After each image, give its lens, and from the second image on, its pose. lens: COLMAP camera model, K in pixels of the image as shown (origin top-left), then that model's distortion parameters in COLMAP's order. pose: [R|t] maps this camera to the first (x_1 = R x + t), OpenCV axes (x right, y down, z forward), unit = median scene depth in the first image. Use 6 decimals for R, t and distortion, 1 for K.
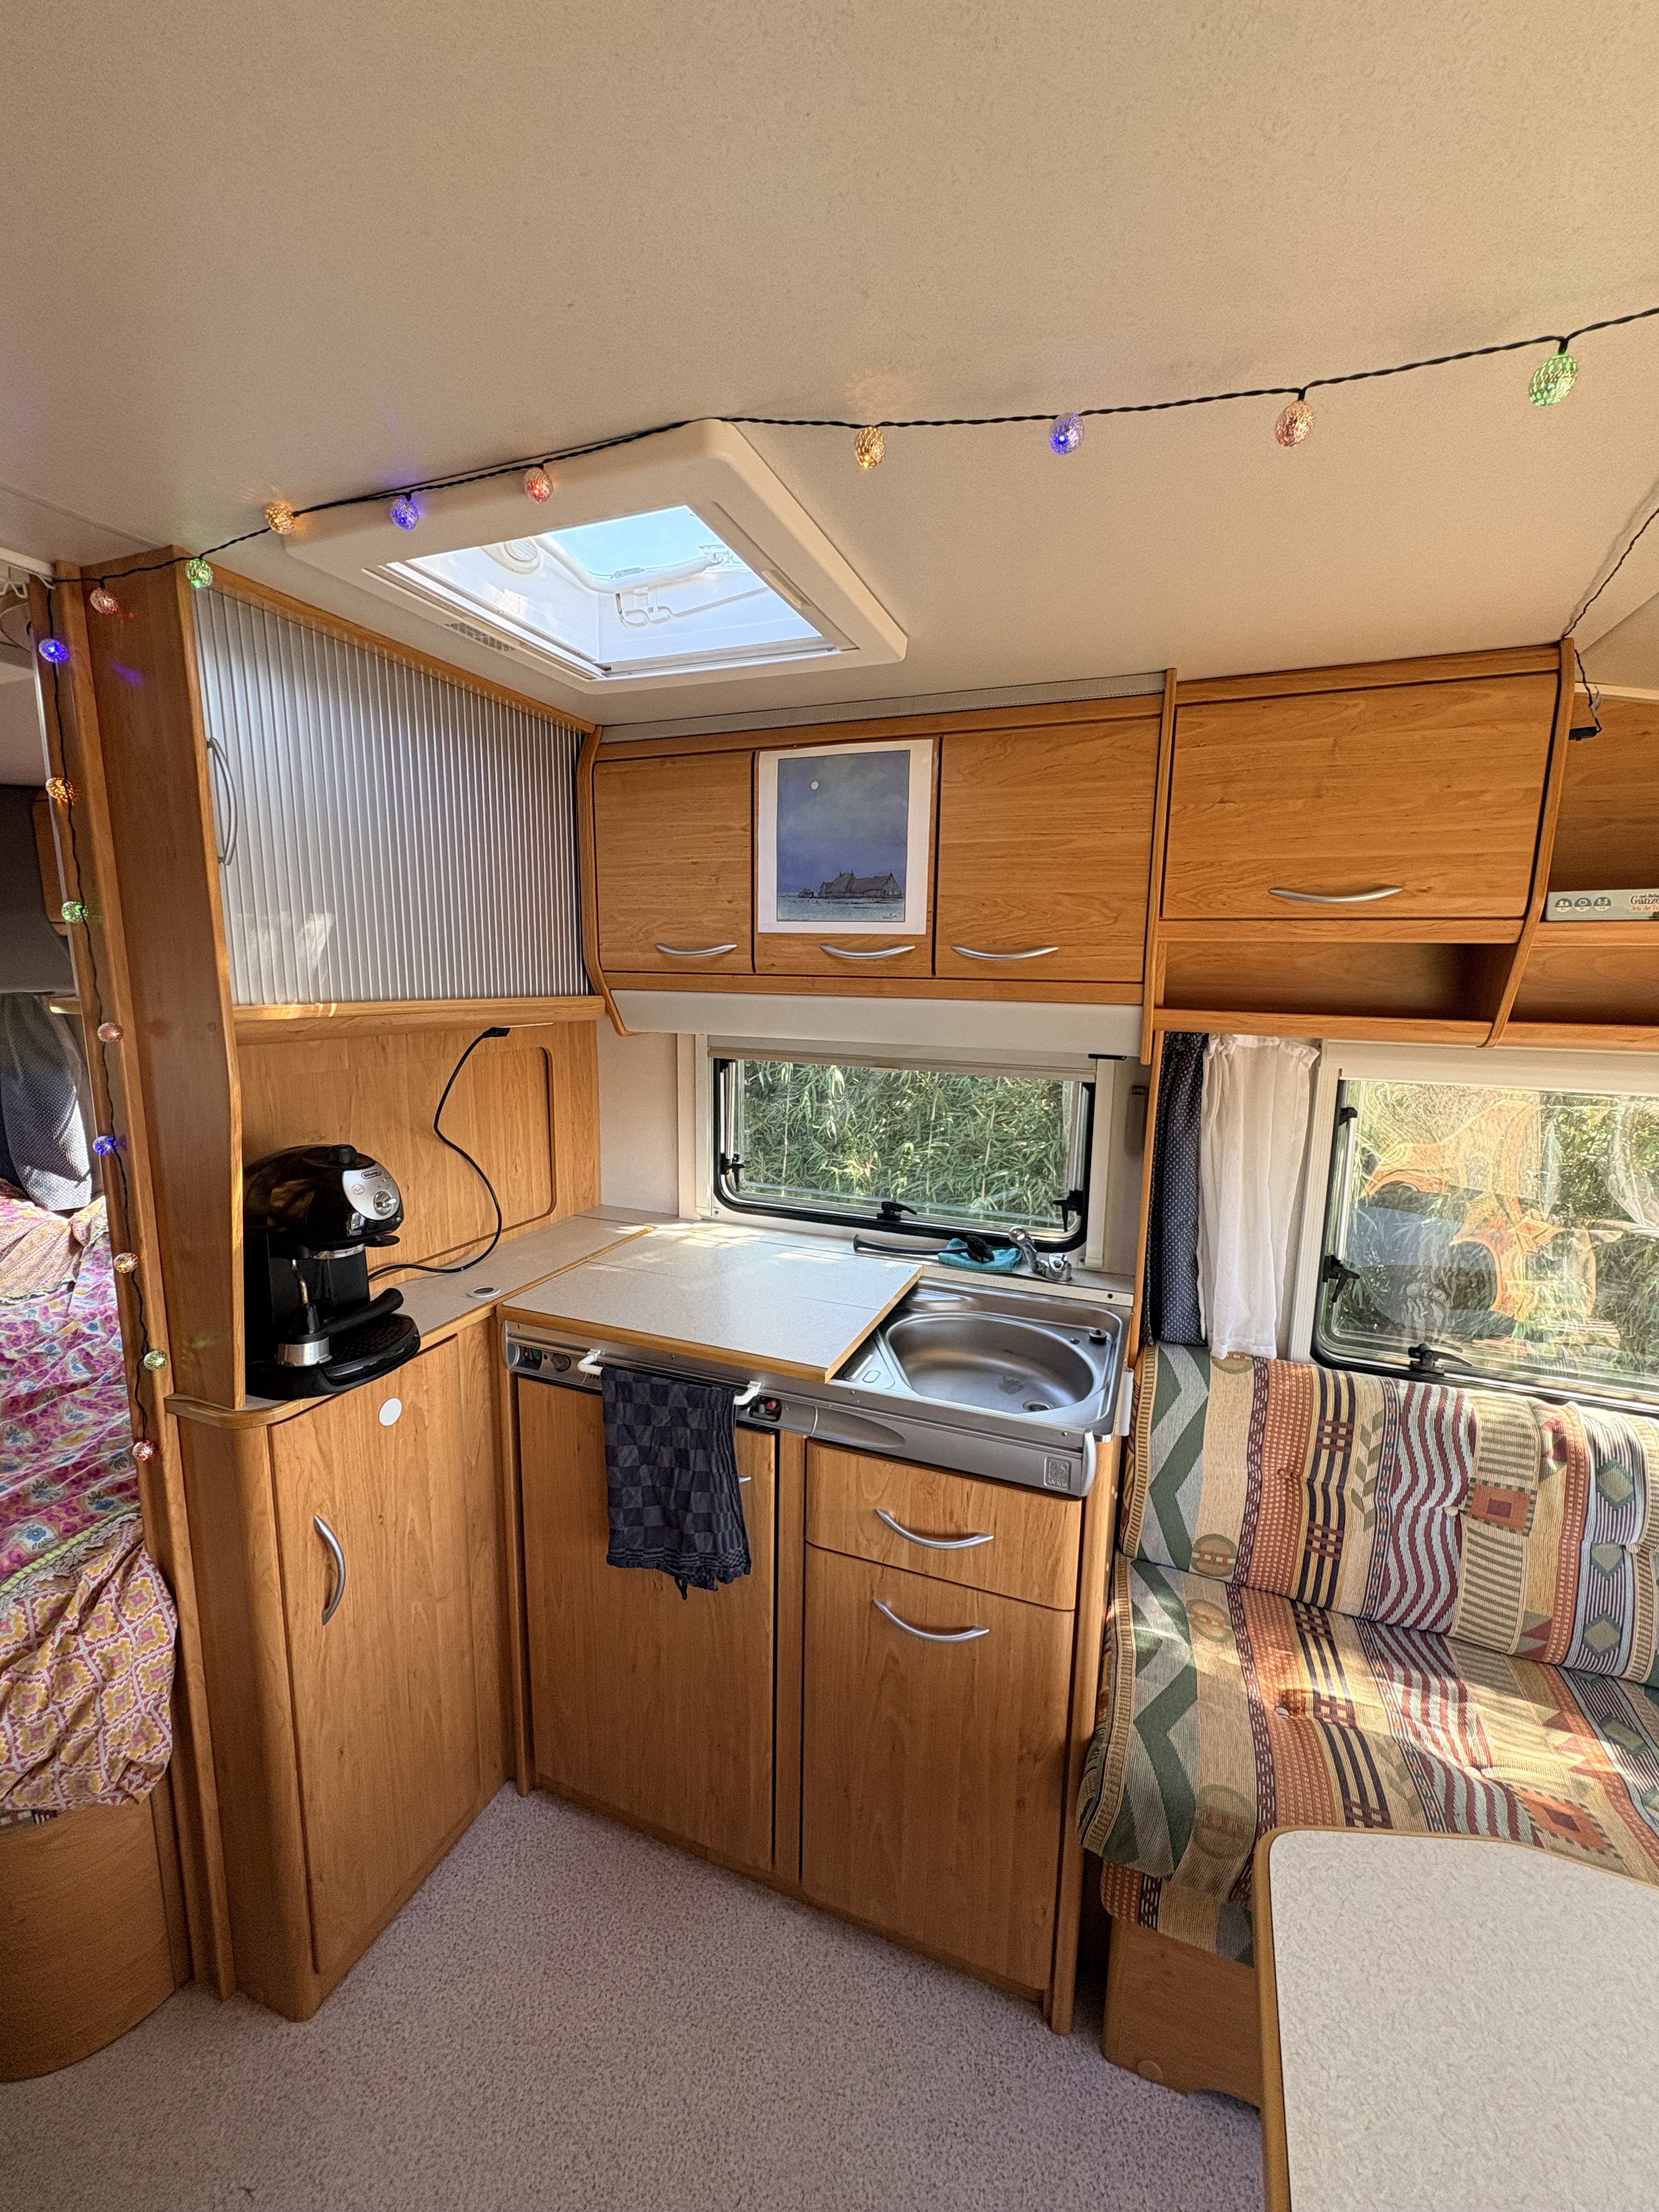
lens RADIAL K [[870.0, 0, 829.5], [0, 870.0, 1106.0], [0, 0, 1]] dist [-0.000383, -0.000222]
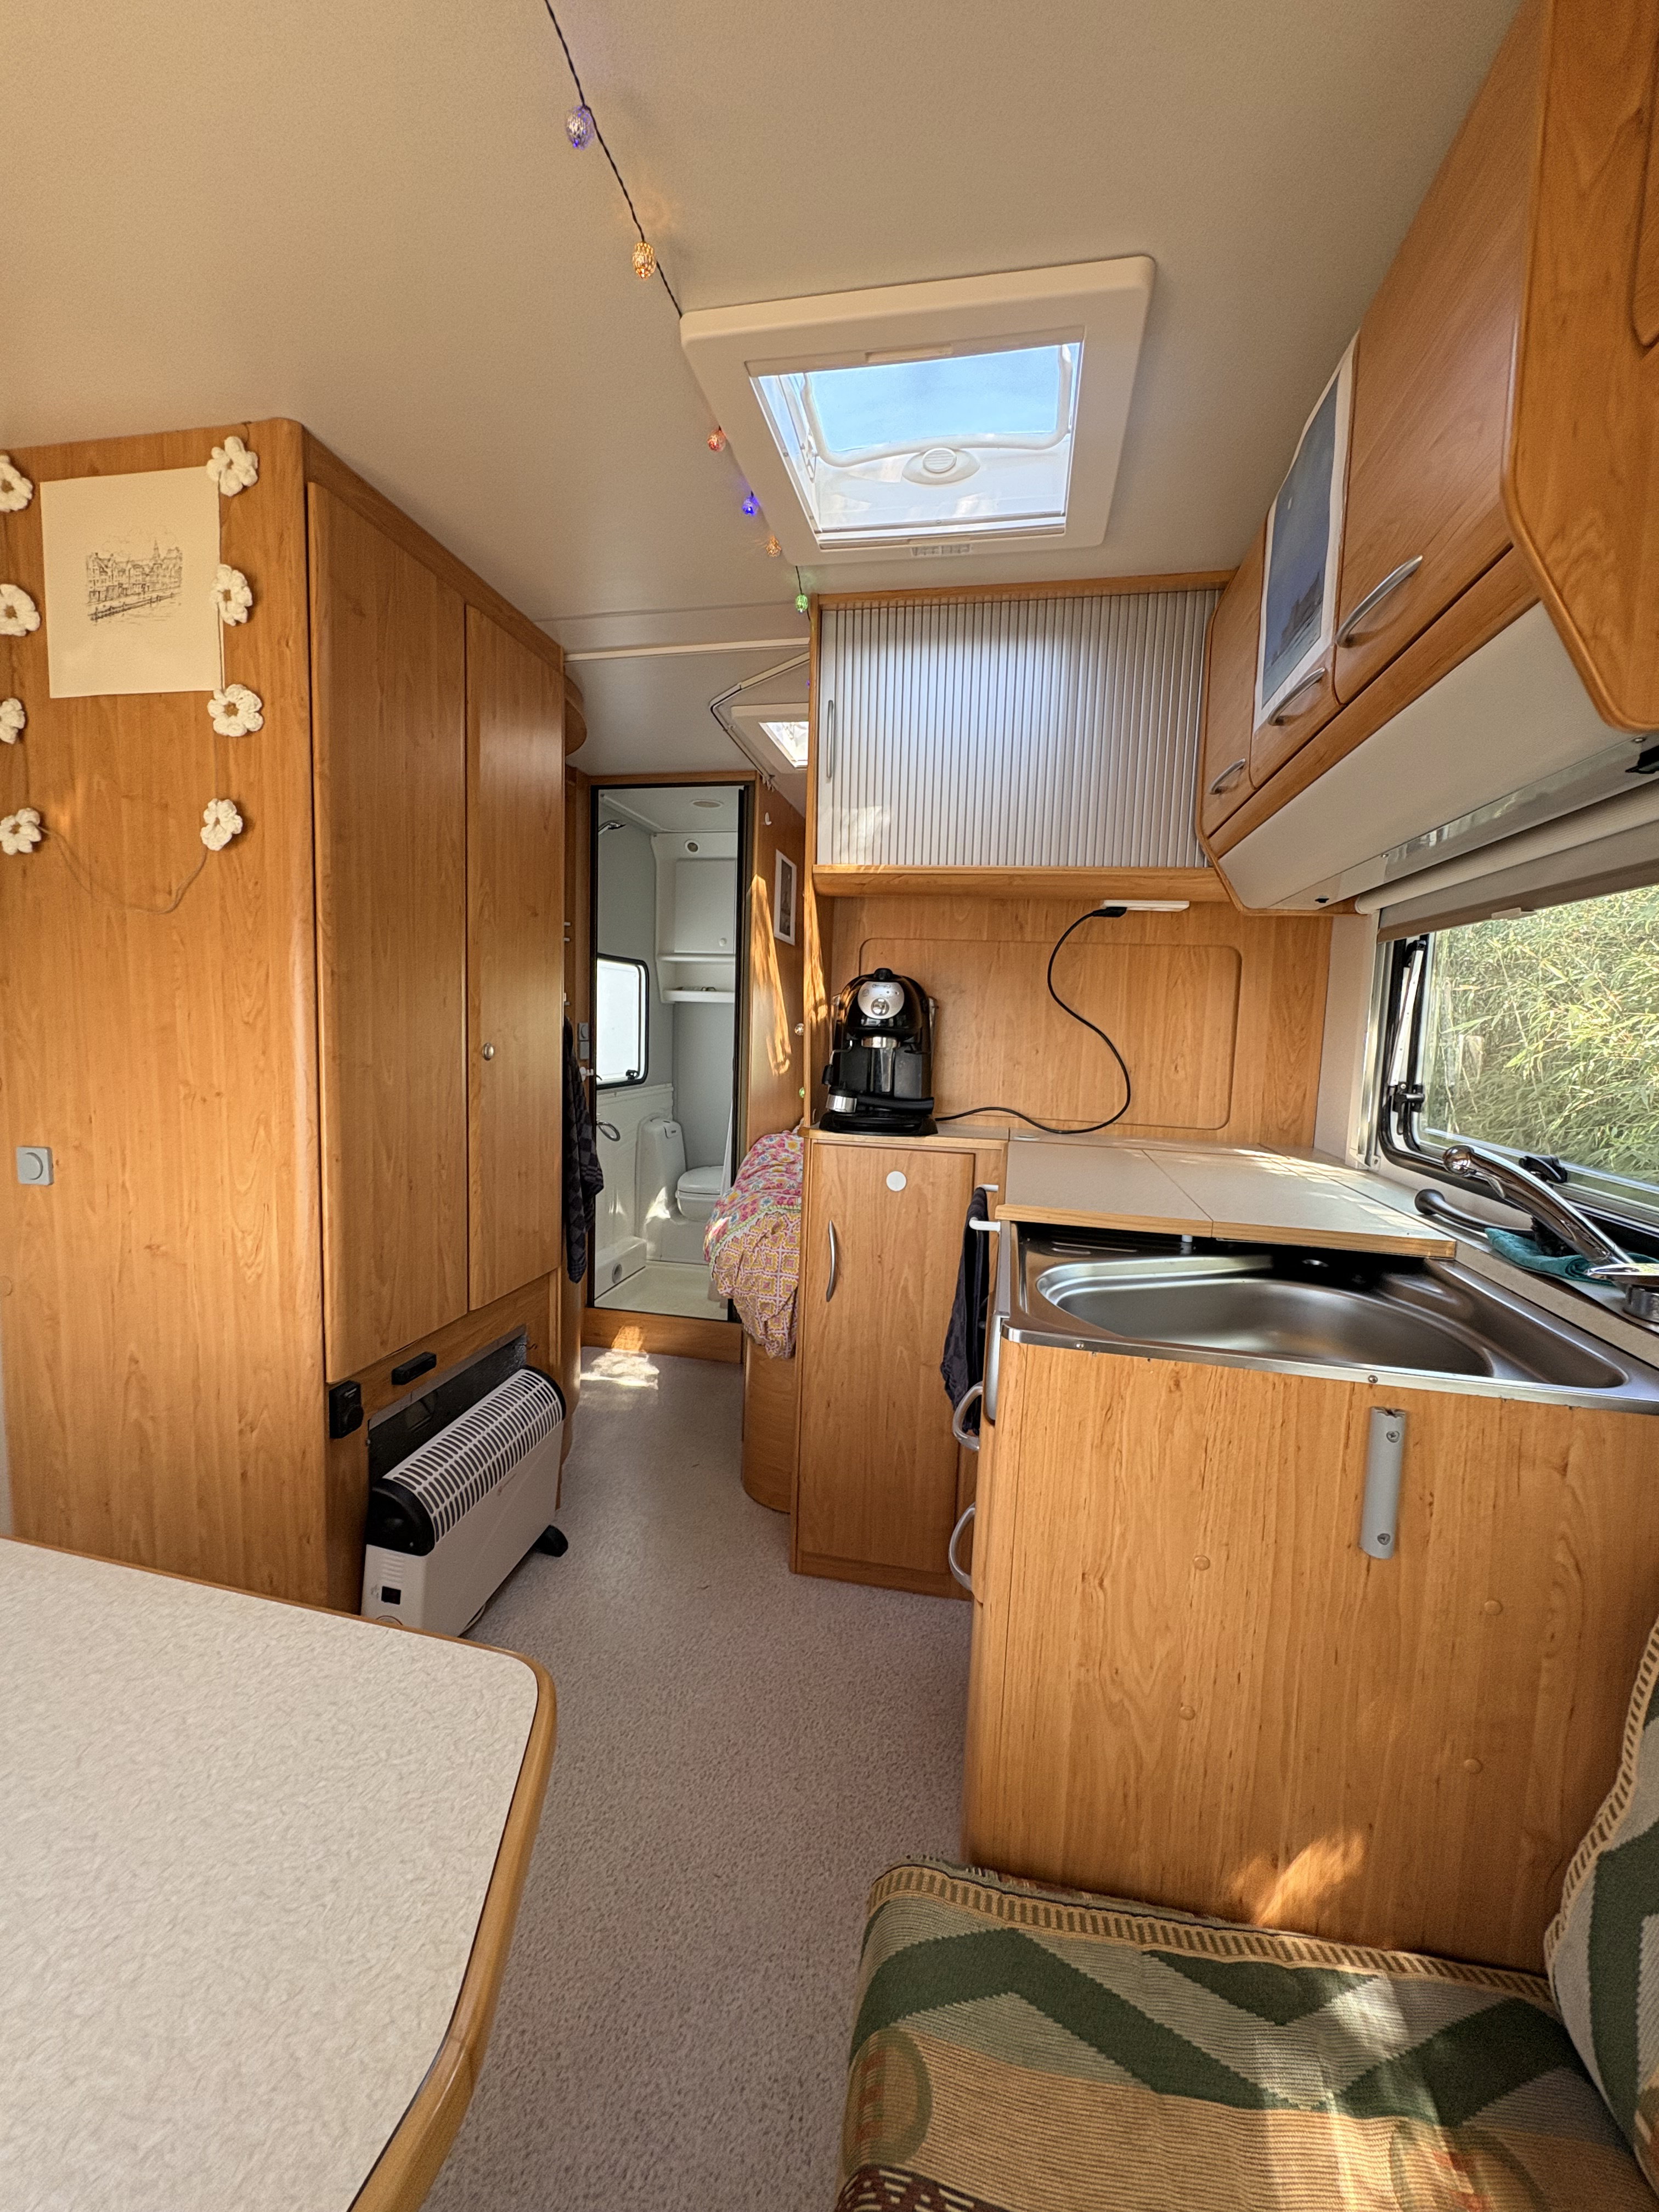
lens RADIAL K [[890.9, 0, 829.5], [0, 890.9, 1106.0], [0, 0, 1]] dist [0.000664, 0.000091]
pose [[0.158383, 0.082675, -0.983910, 0.769587], [-0.189417, 0.980524, 0.051900, 0.183657], [0.969039, 0.178149, 0.170959, 0.629603]]
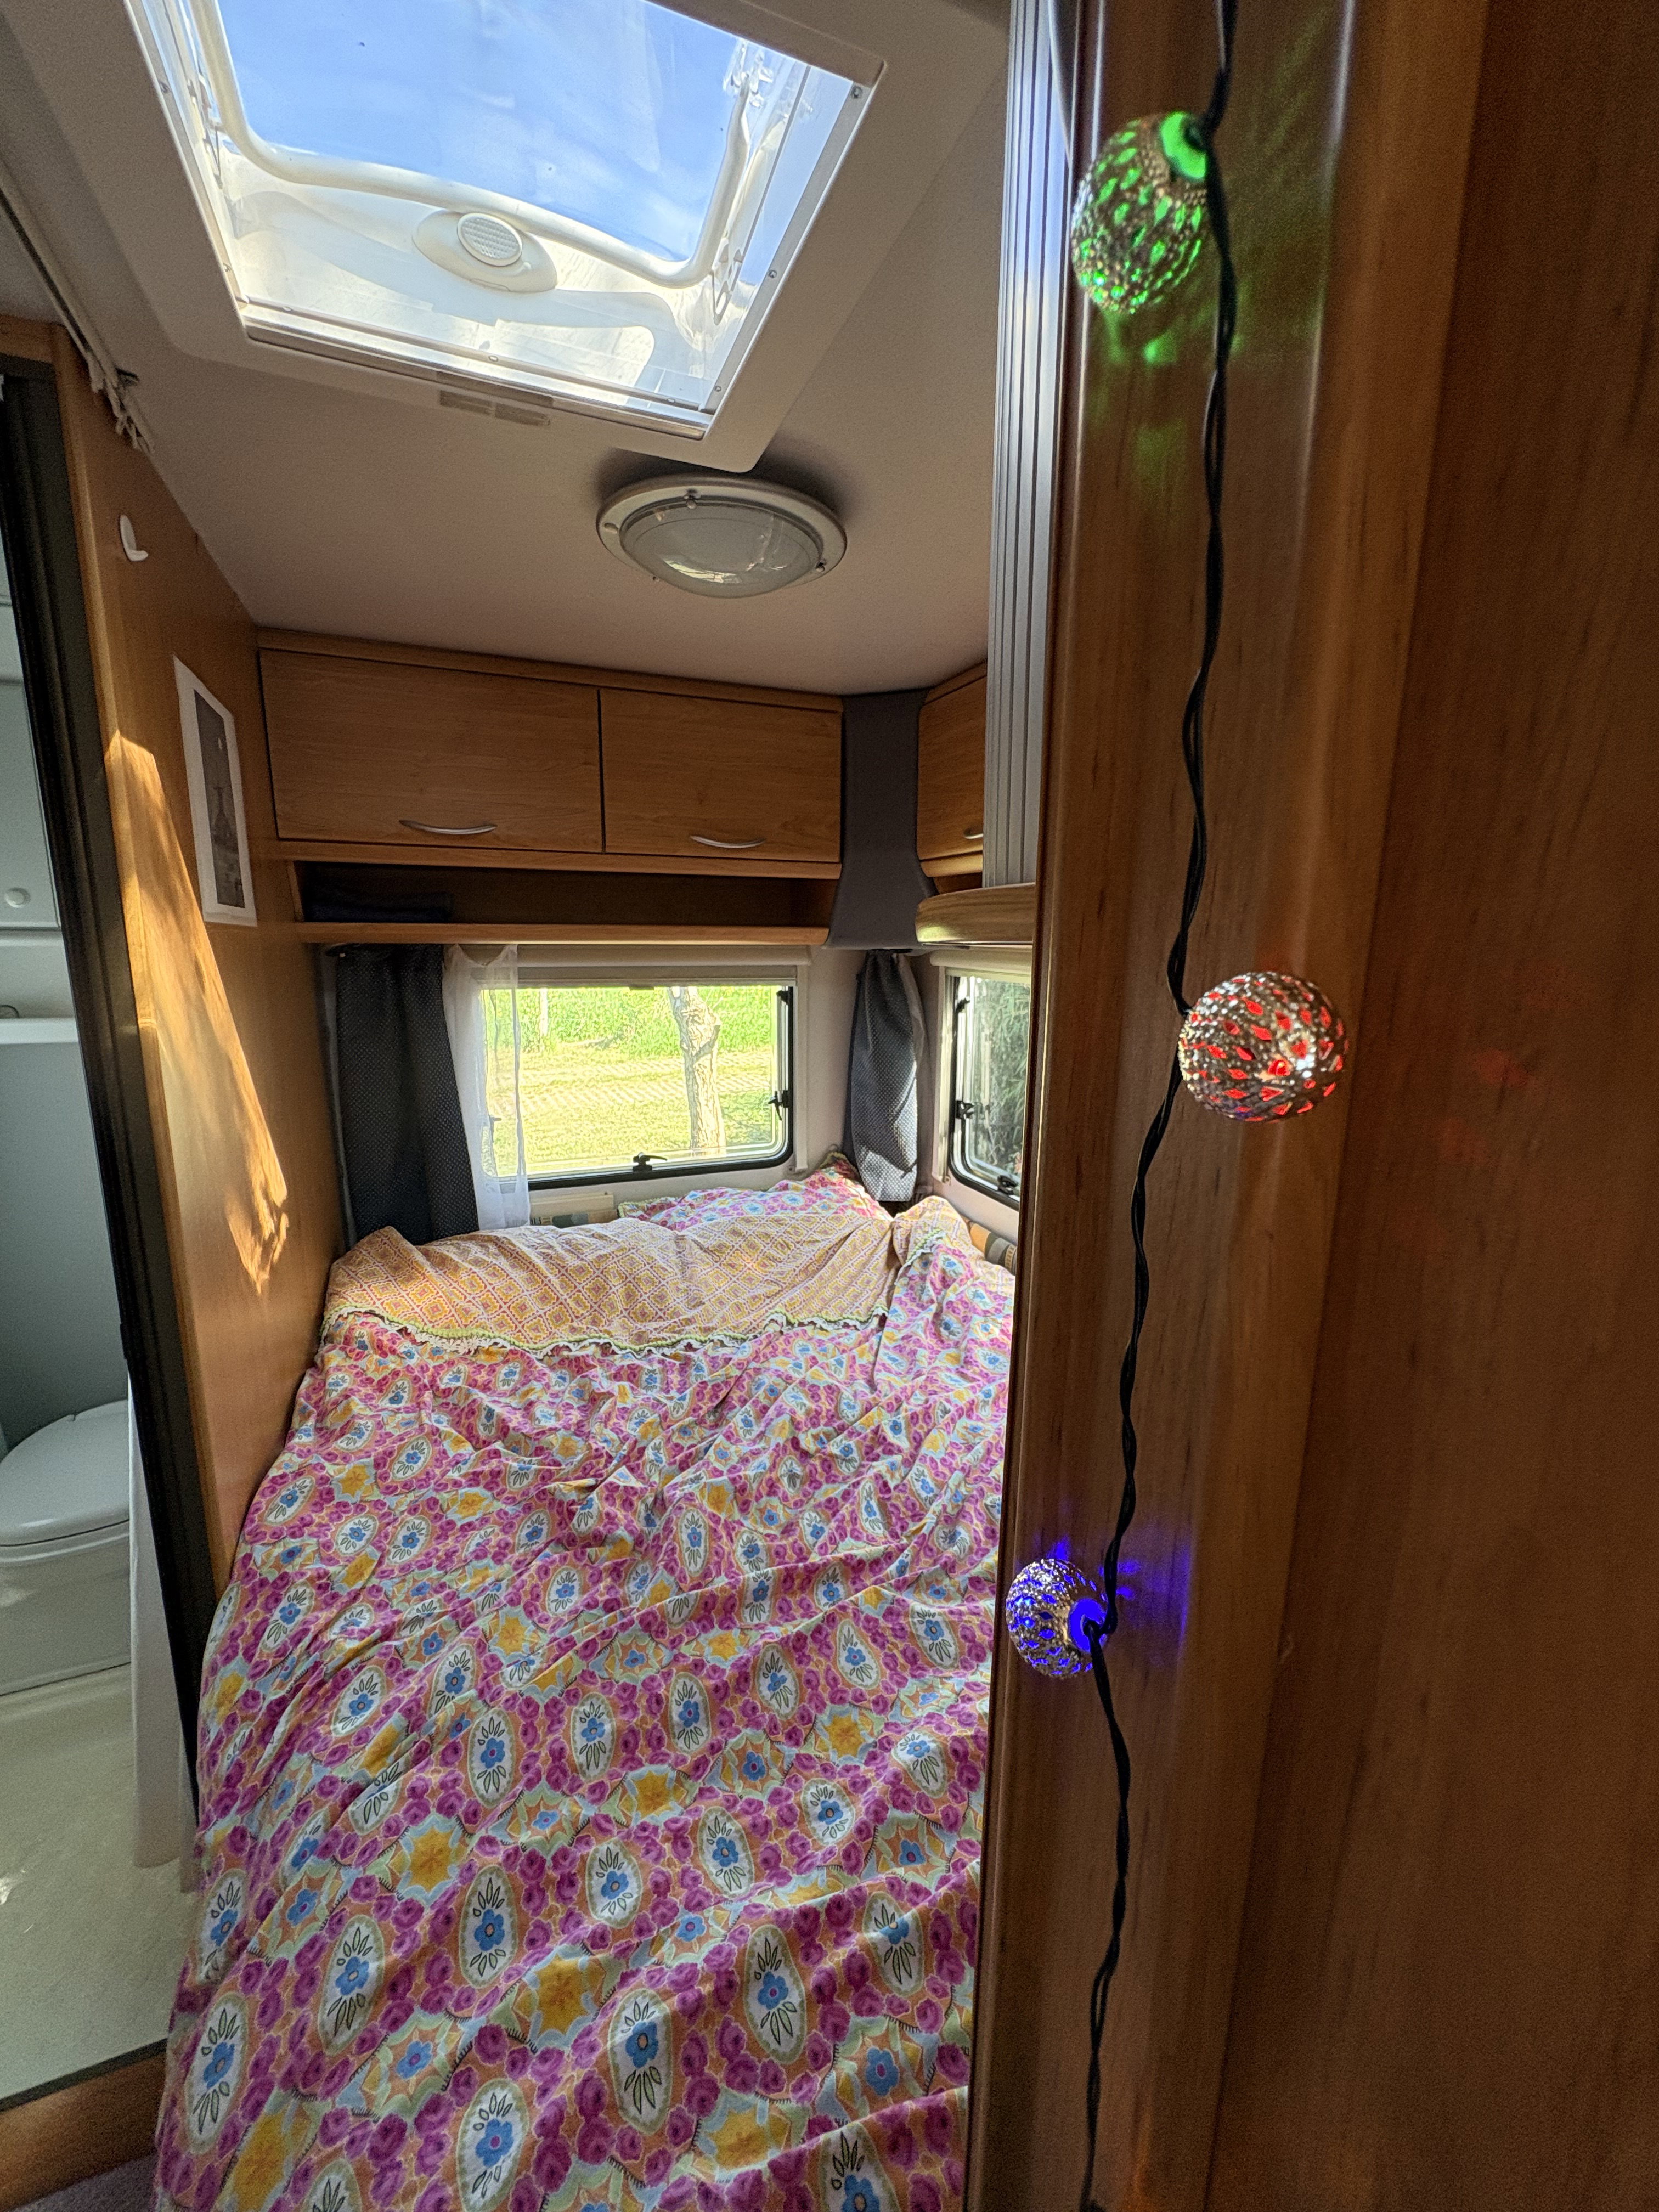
lens RADIAL K [[890.9, 0, 829.5], [0, 890.9, 1106.0], [0, 0, 1]] dist [0.000664, 0.000091]
pose [[0.689669, 0.130361, -0.712294, -0.586463], [-0.116540, 0.990821, 0.068499, -0.057046], [0.714685, 0.035769, 0.698531, 0.652254]]
